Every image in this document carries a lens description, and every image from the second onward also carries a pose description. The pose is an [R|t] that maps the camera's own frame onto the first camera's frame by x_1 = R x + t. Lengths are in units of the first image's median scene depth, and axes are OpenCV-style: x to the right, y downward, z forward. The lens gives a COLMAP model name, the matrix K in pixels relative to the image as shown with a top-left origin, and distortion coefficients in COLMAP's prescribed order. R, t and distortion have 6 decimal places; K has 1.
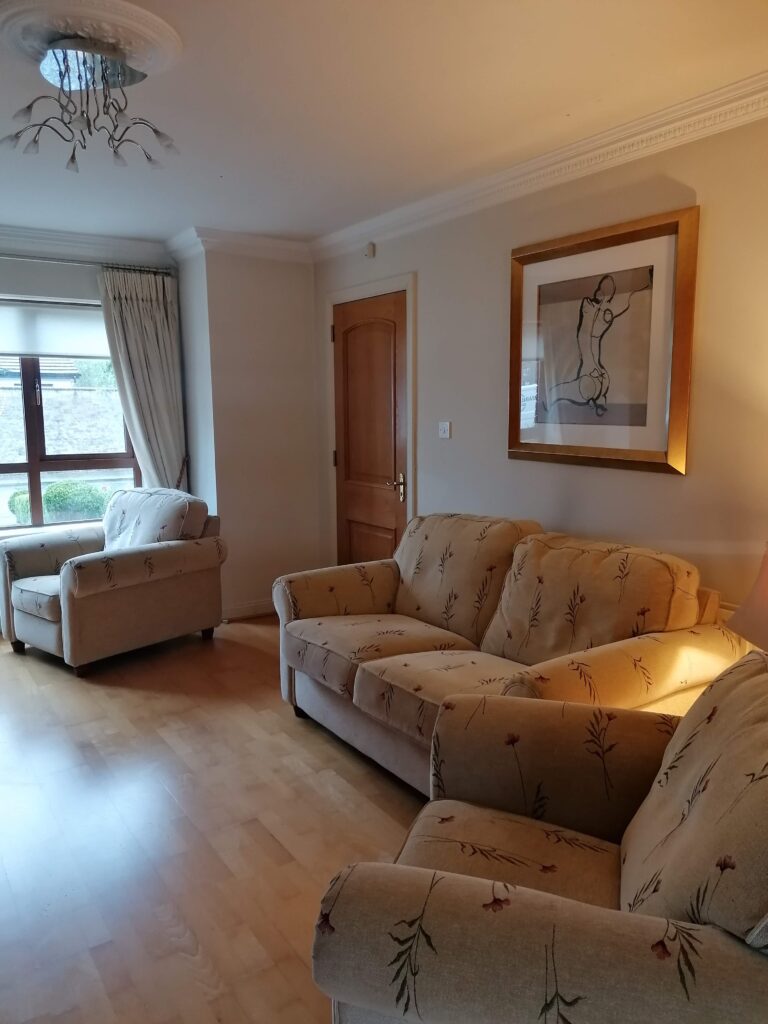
lens RADIAL K [[773.7, 0, 390.1], [0, 773.7, 508.6], [0, 0, 1]] dist [0.057485, -0.039520]
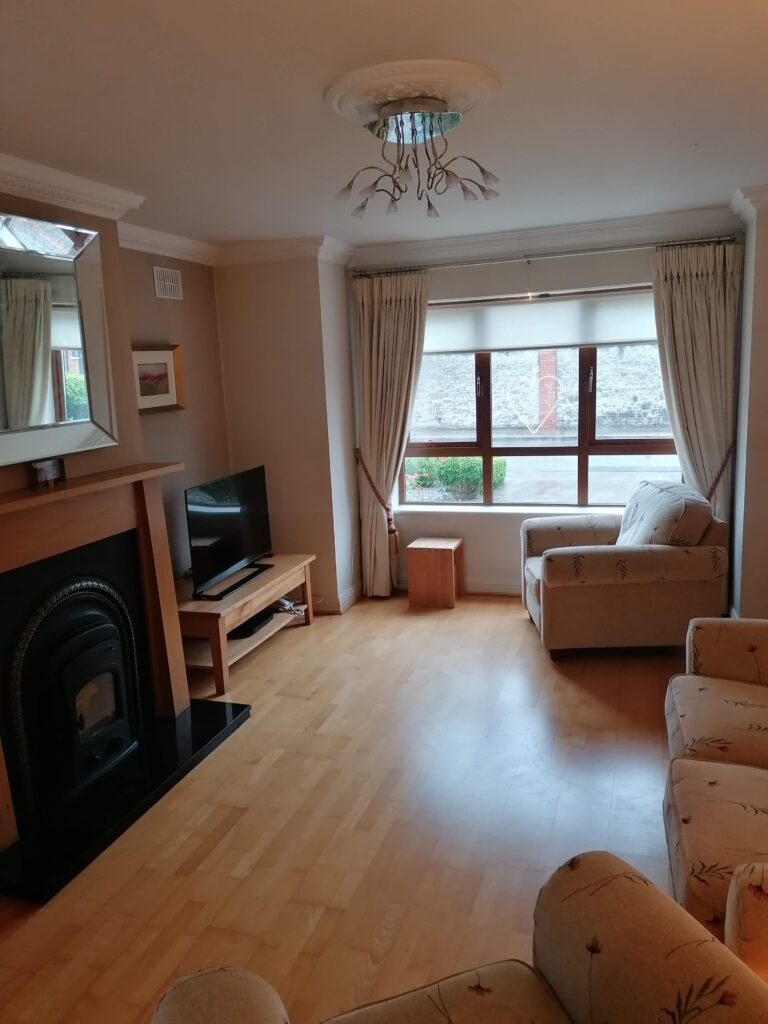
lens RADIAL K [[773.7, 0, 388.7], [0, 773.7, 514.8], [0, 0, 1]] dist [0.057485, -0.039520]
pose [[0.621641, 0.132655, -0.771988, 0.215899], [-0.068137, 0.990977, 0.115419, -0.073757], [0.780333, -0.019148, 0.625071, 0.142835]]
